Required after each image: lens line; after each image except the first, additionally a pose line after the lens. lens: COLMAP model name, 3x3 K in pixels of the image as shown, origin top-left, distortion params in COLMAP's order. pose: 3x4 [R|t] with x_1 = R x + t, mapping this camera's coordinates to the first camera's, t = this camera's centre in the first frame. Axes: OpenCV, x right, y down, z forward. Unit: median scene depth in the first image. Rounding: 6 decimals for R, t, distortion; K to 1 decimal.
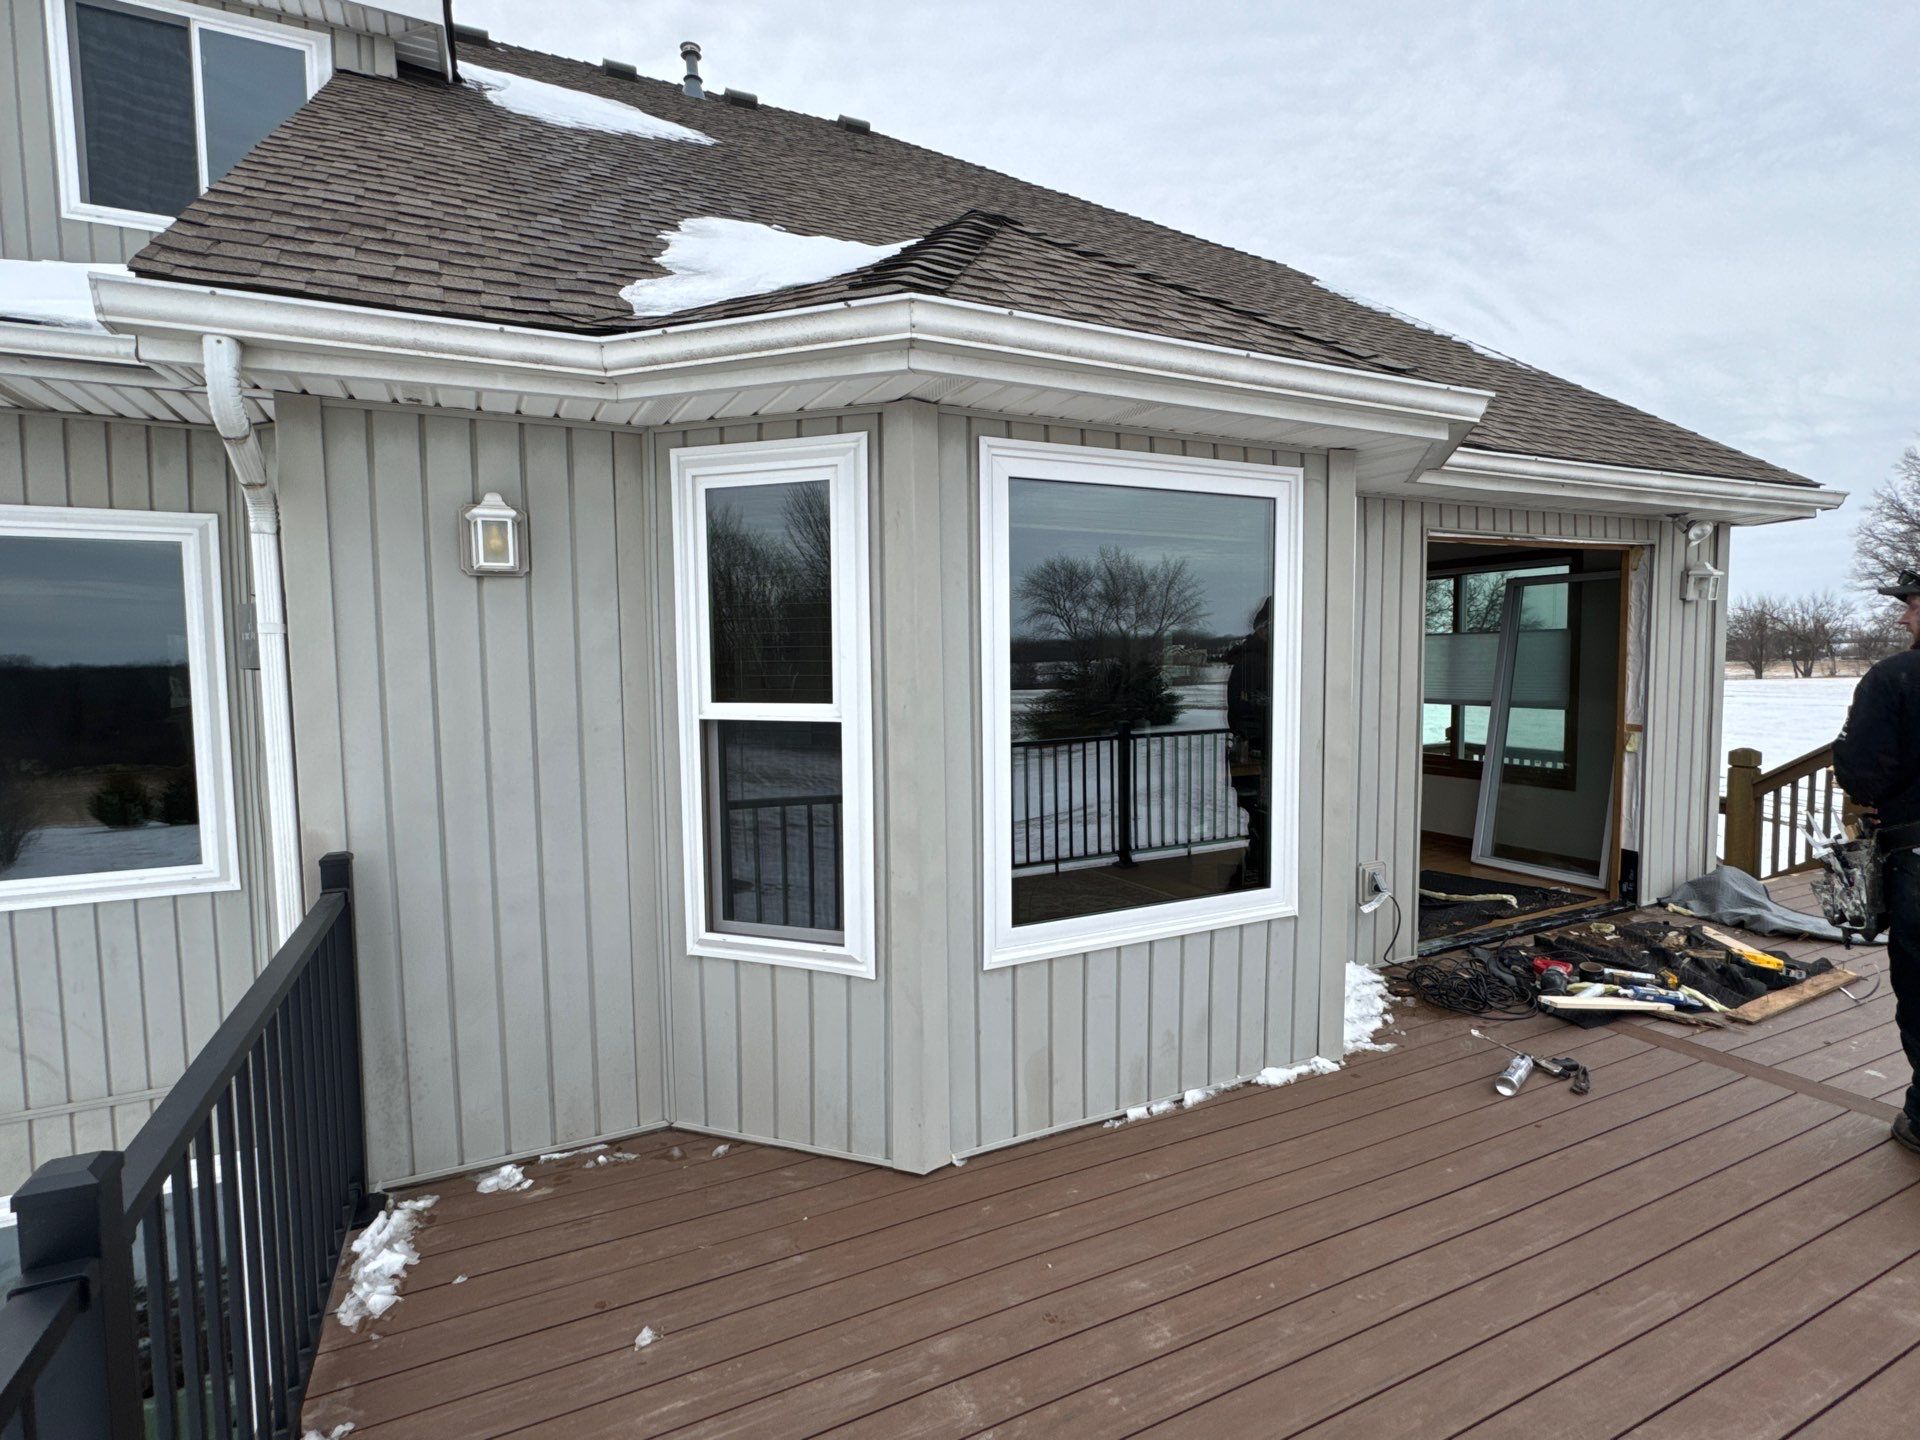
lens RADIAL K [[956.5, 0, 962.5], [0, 956.5, 728.5], [0, 0, 1]] dist [0.003347, 0.000003]
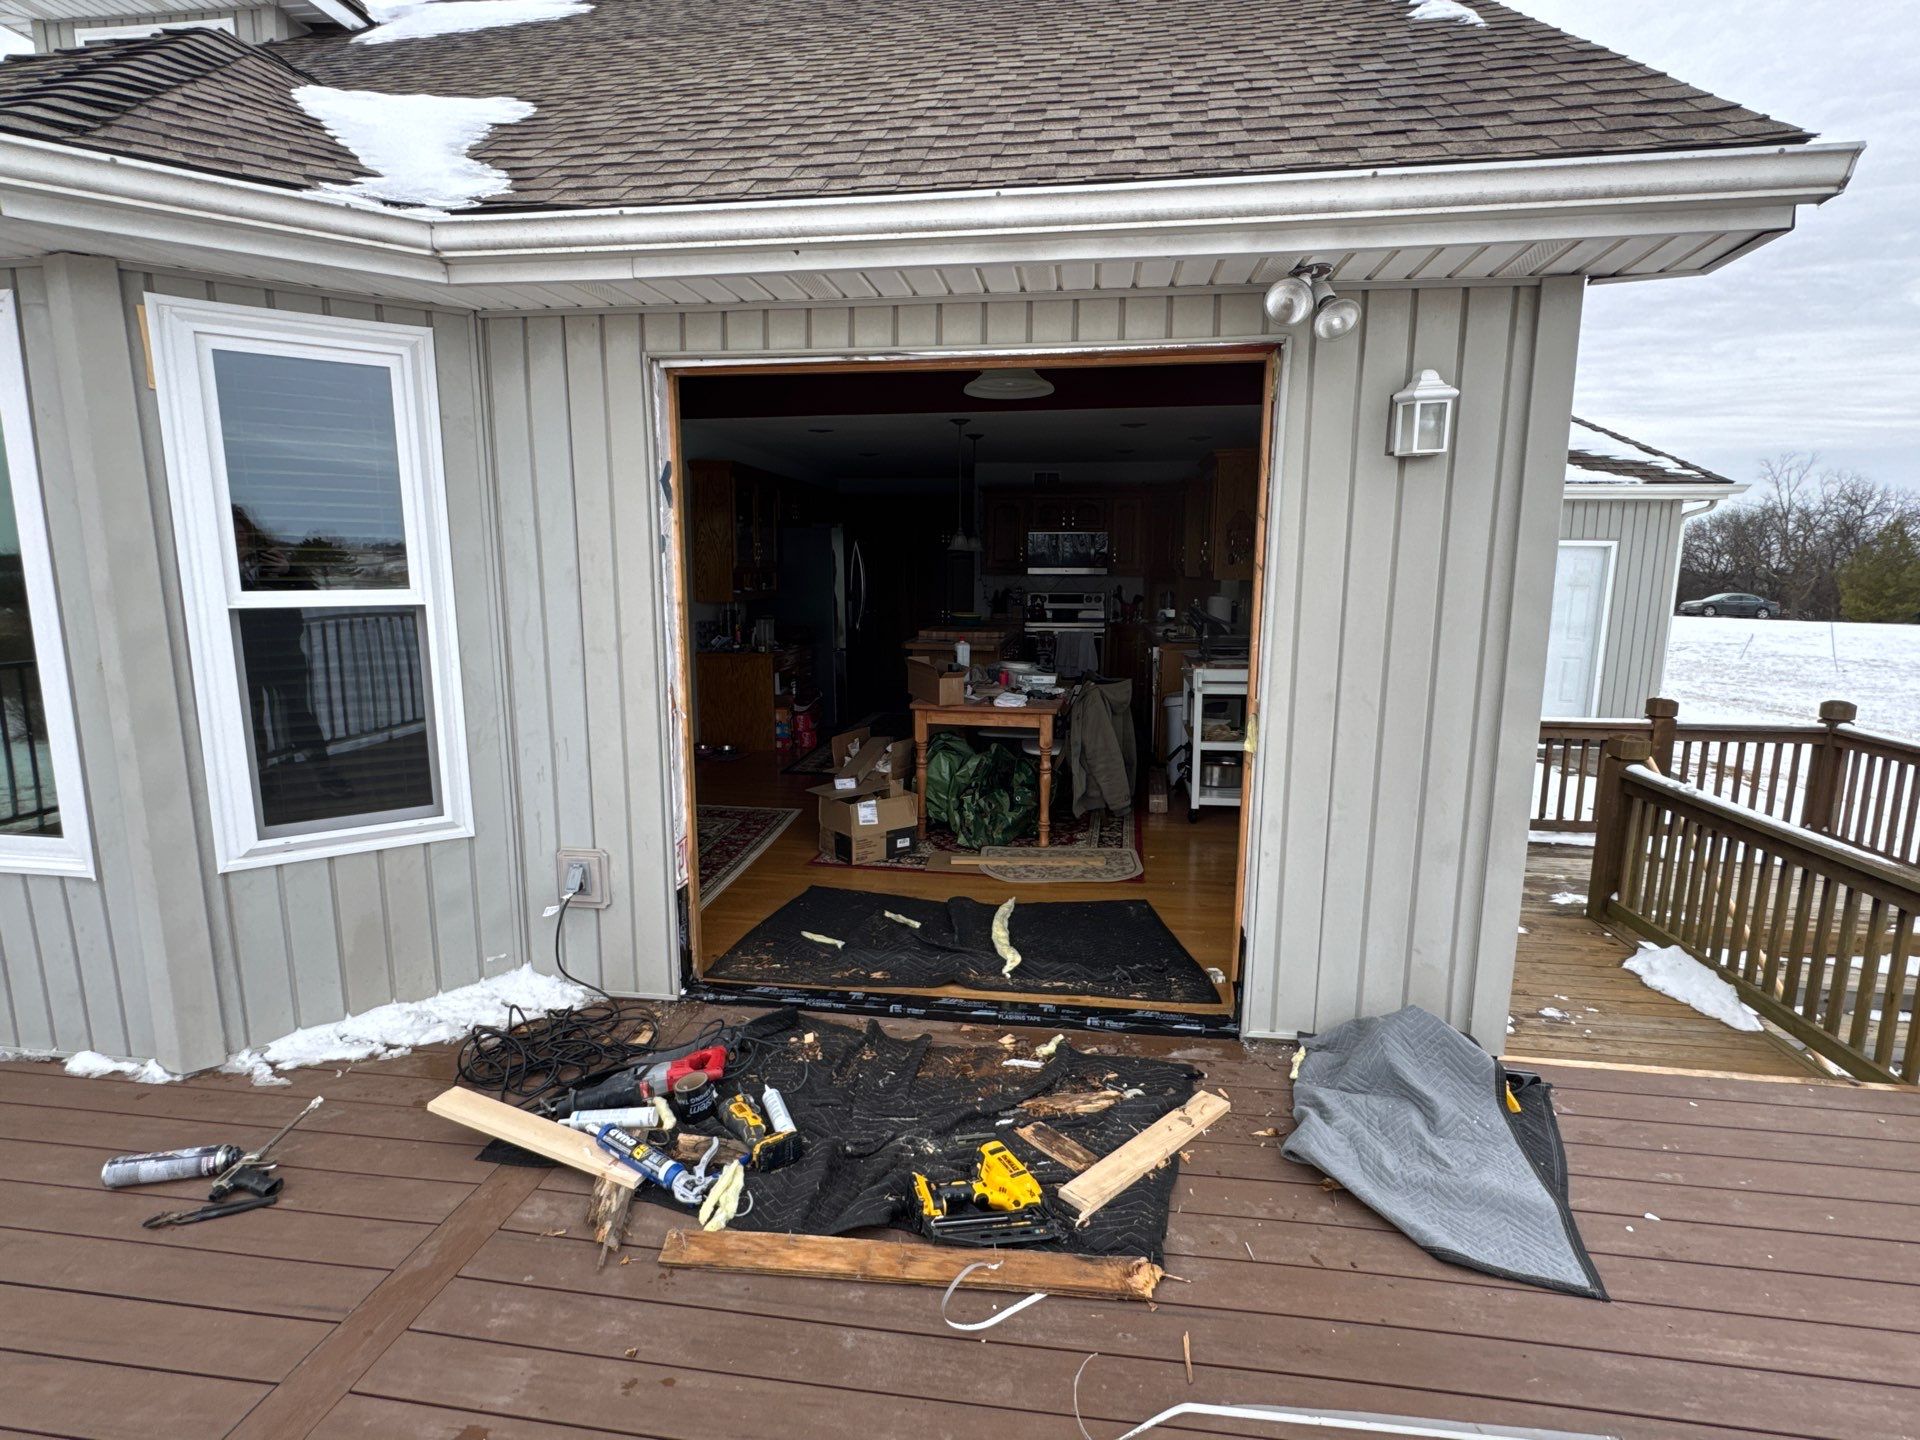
lens RADIAL K [[956.5, 0, 957.8], [0, 956.5, 730.8], [0, 0, 1]] dist [0.003347, 0.000003]
pose [[0.825224, 0.112709, -0.553446, 1.352341], [-0.062048, 0.992047, 0.109512, -0.056488], [0.561388, -0.056032, 0.825654, 0.746771]]
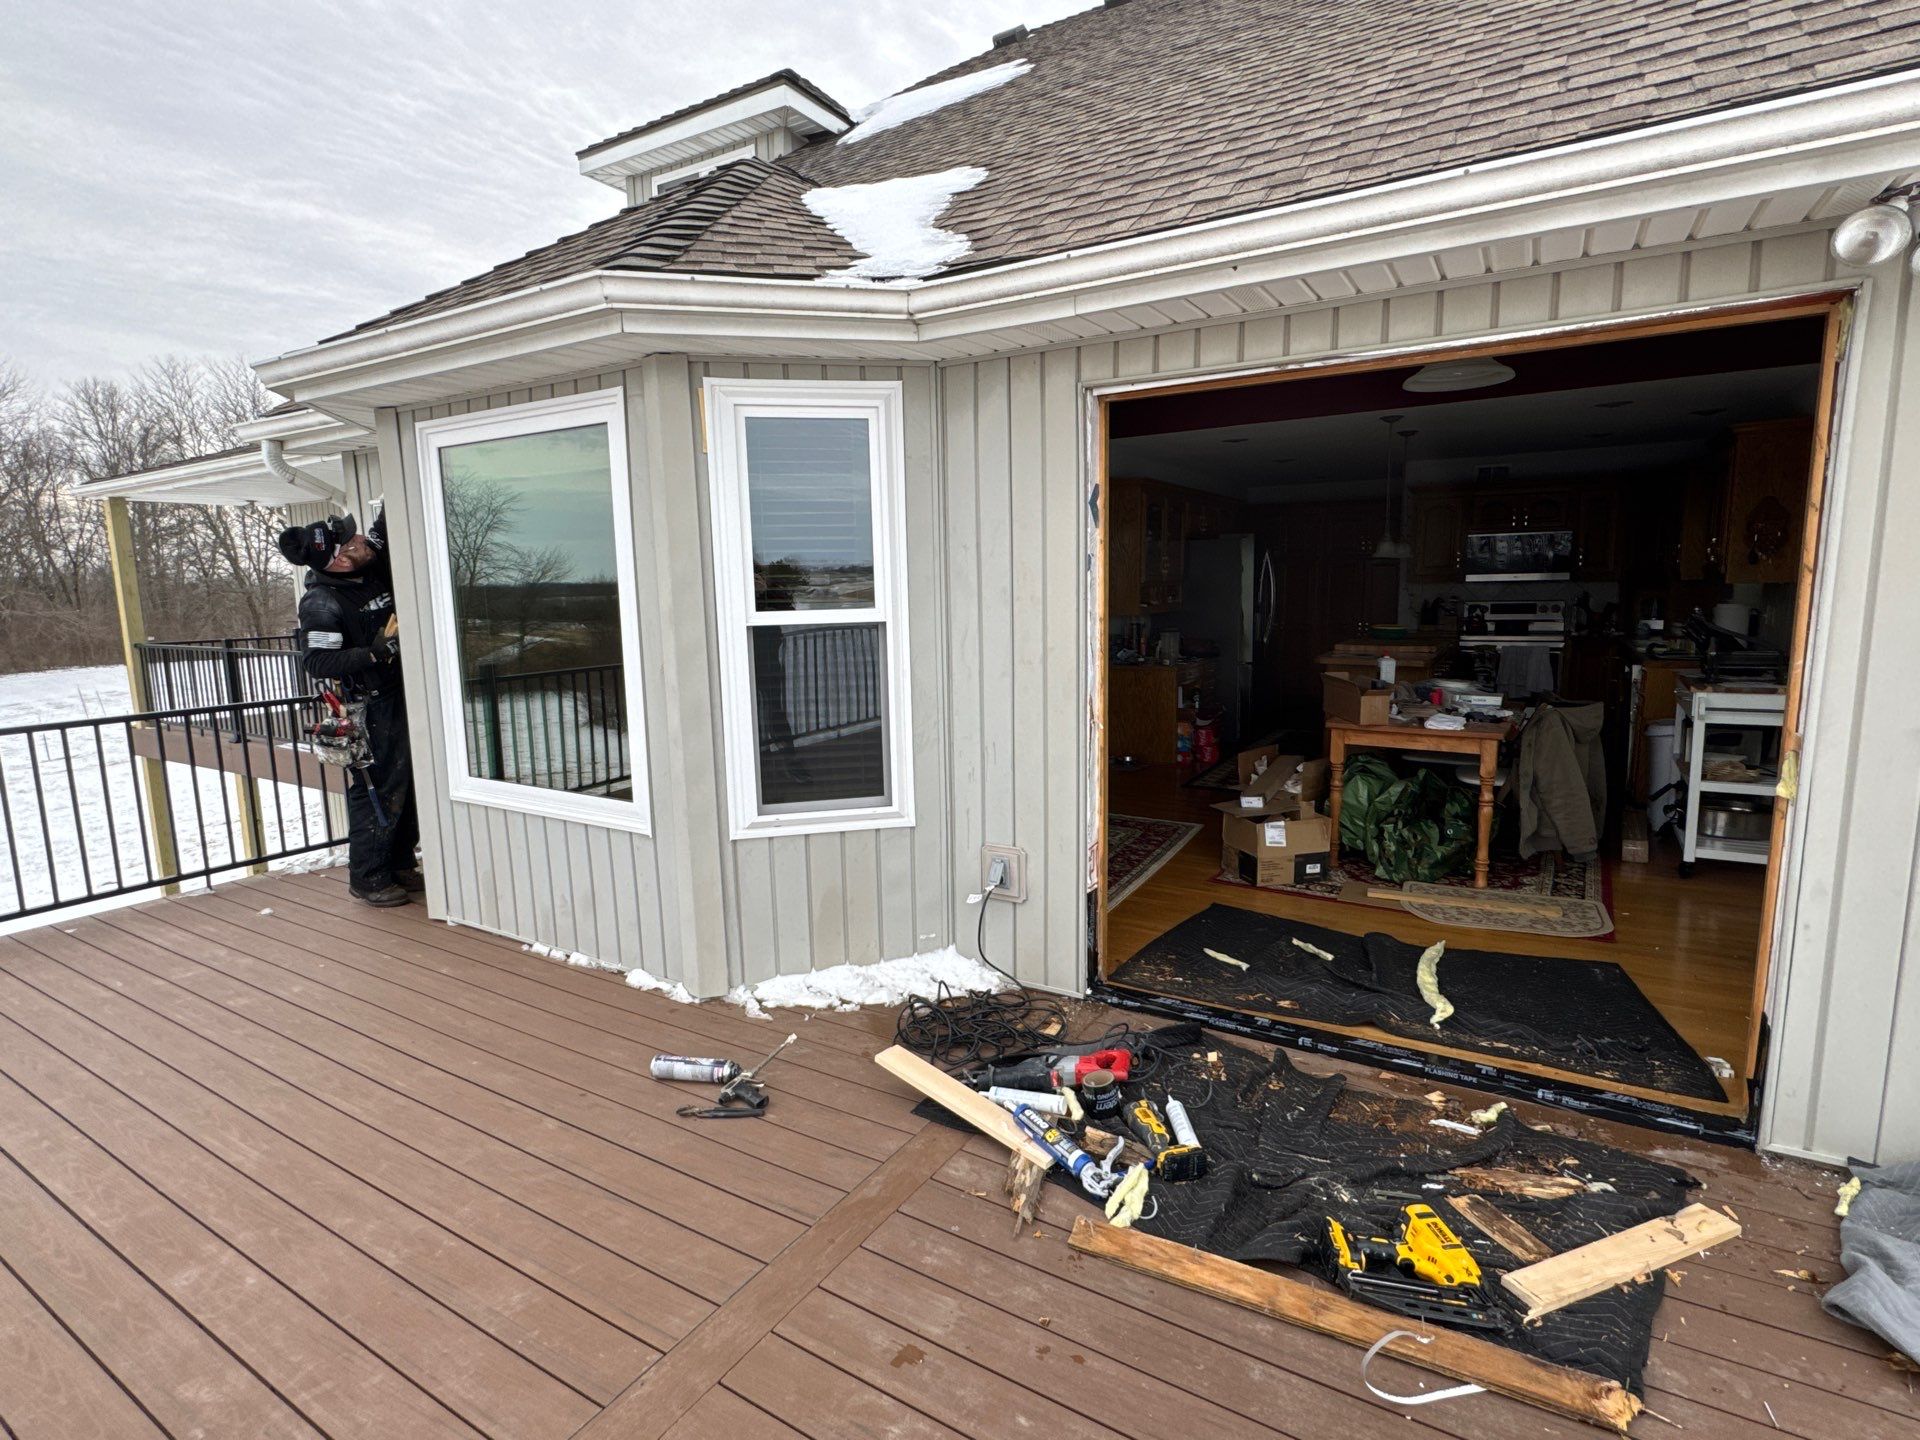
lens RADIAL K [[956.5, 0, 961.3], [0, 956.5, 727.0], [0, 0, 1]] dist [0.003347, 0.000003]
pose [[0.536281, 0.130014, -0.833966, 1.348565], [-0.058353, 0.991412, 0.117035, -0.057025], [0.842020, -0.014099, 0.539262, 0.724325]]
